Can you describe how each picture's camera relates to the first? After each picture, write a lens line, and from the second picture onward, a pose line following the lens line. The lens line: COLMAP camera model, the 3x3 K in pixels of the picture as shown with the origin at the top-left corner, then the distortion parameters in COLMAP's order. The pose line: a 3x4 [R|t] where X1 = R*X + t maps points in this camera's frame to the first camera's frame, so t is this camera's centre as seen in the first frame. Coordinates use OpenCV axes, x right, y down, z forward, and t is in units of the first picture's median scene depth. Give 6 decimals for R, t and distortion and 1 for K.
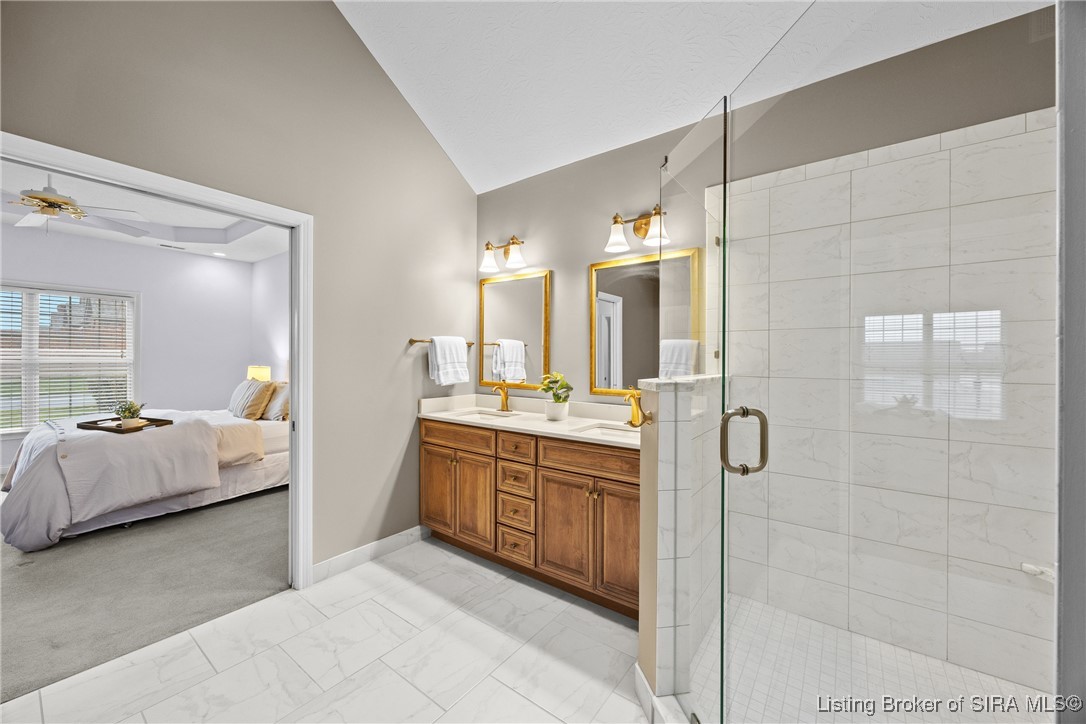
lens RADIAL K [[414.2, 0, 543.0], [0, 414.2, 362.0], [0, 0, 1]] dist [0.000223, 0.000012]
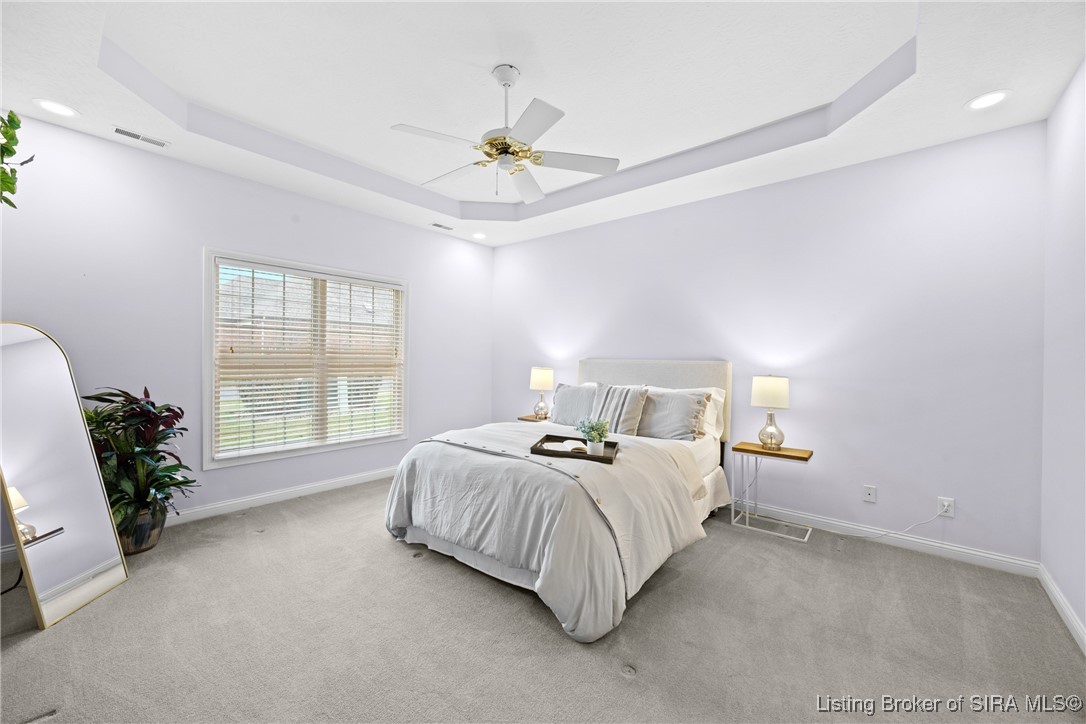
lens RADIAL K [[414.2, 0, 543.0], [0, 414.2, 362.0], [0, 0, 1]] dist [0.000223, 0.000012]
pose [[0.998200, 0.002419, -0.059920, -1.057218], [-0.001877, 0.999957, 0.009110, -0.012729], [0.059939, -0.008981, 0.998162, 0.257577]]
